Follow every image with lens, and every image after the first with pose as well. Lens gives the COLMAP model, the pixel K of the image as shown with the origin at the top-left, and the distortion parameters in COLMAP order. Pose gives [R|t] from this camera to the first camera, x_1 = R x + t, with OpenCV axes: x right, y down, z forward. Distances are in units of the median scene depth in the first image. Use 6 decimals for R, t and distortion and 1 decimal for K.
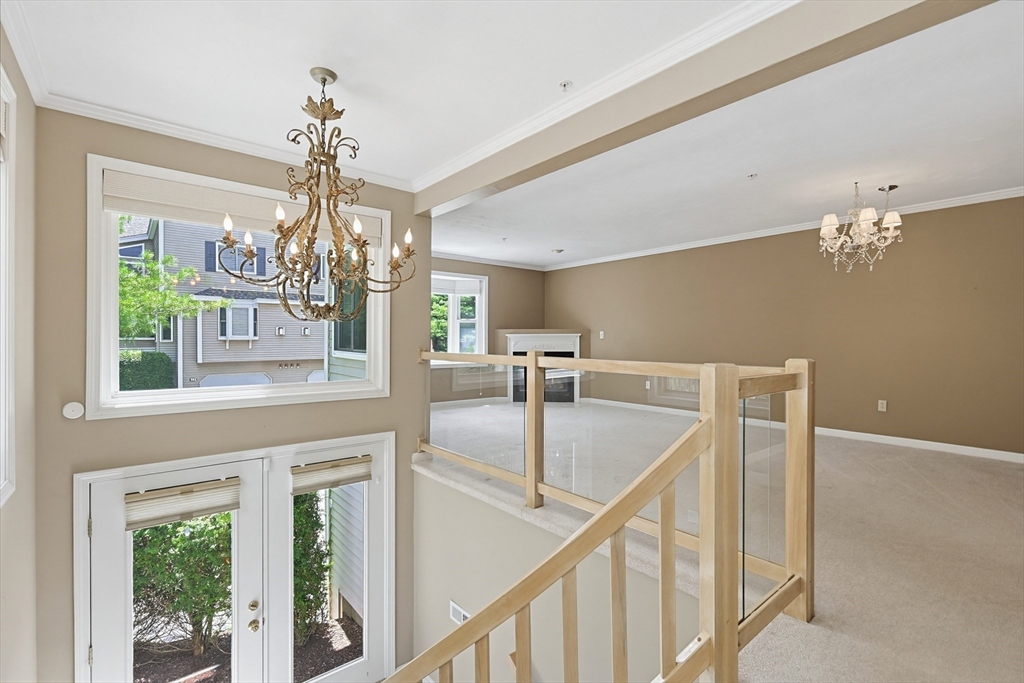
lens RADIAL K [[472.7, 0, 516.1], [0, 472.7, 343.8], [0, 0, 1]] dist [0.004912, -0.000908]
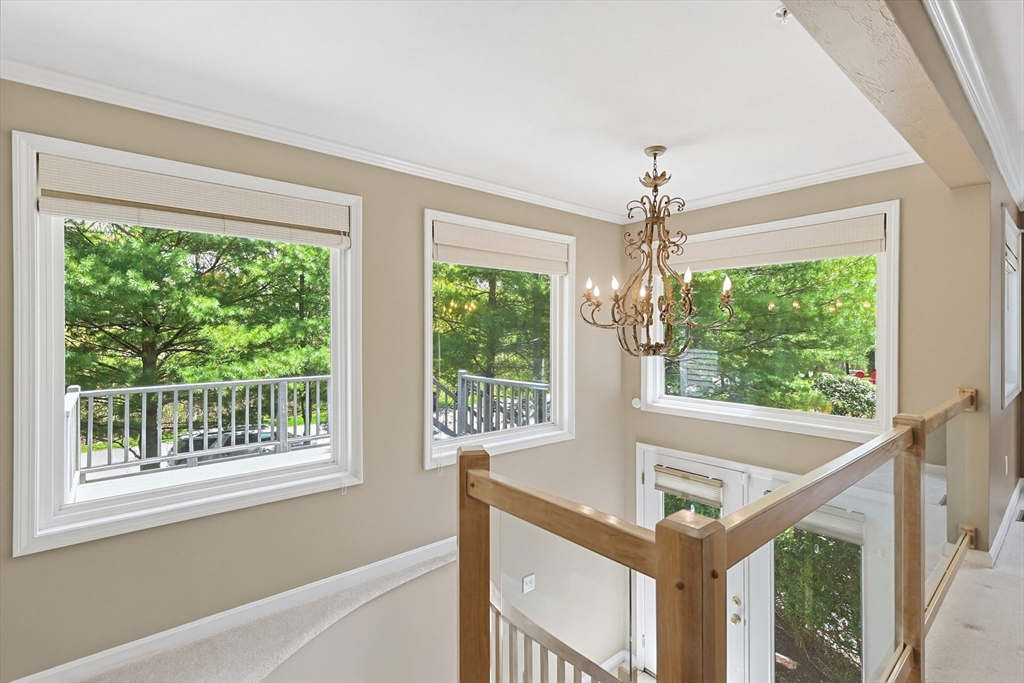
lens RADIAL K [[472.7, 0, 517.2], [0, 472.7, 336.3], [0, 0, 1]] dist [0.004912, -0.000908]
pose [[0.012825, 0.002344, -0.999915, 0.452990], [-0.011099, 0.999936, 0.002202, -0.057610], [0.999856, 0.011070, 0.012850, 0.373725]]
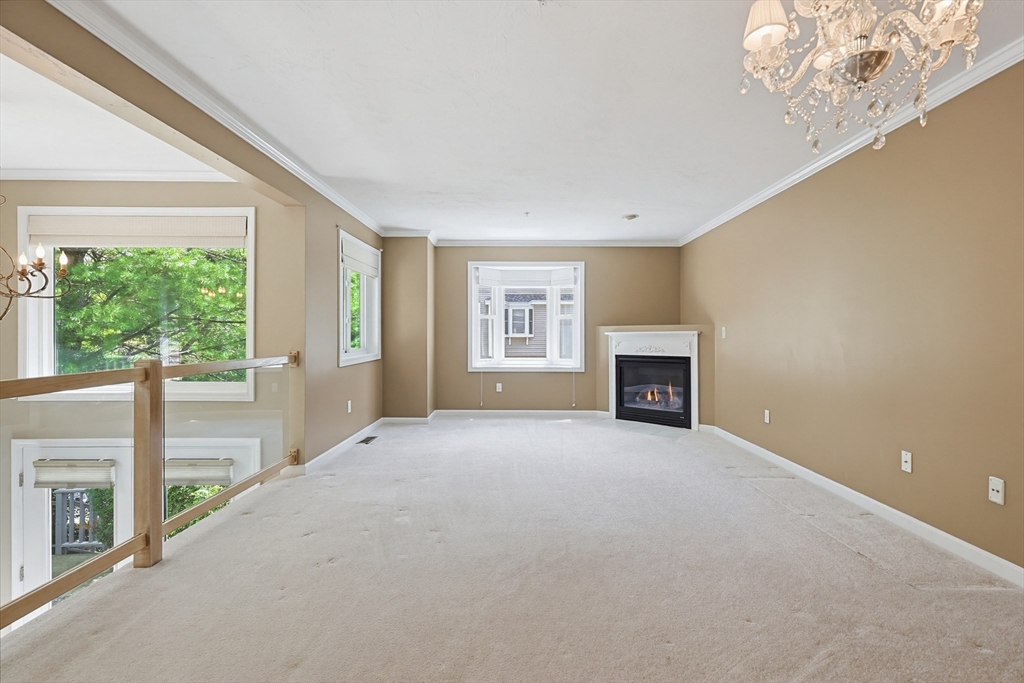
lens RADIAL K [[472.7, 0, 516.6], [0, 472.7, 335.0], [0, 0, 1]] dist [0.004912, -0.000908]
pose [[0.768935, -0.002815, -0.639320, 0.719856], [-0.004020, 0.999949, -0.009237, -0.014793], [0.639314, 0.009673, 0.768885, 0.577848]]
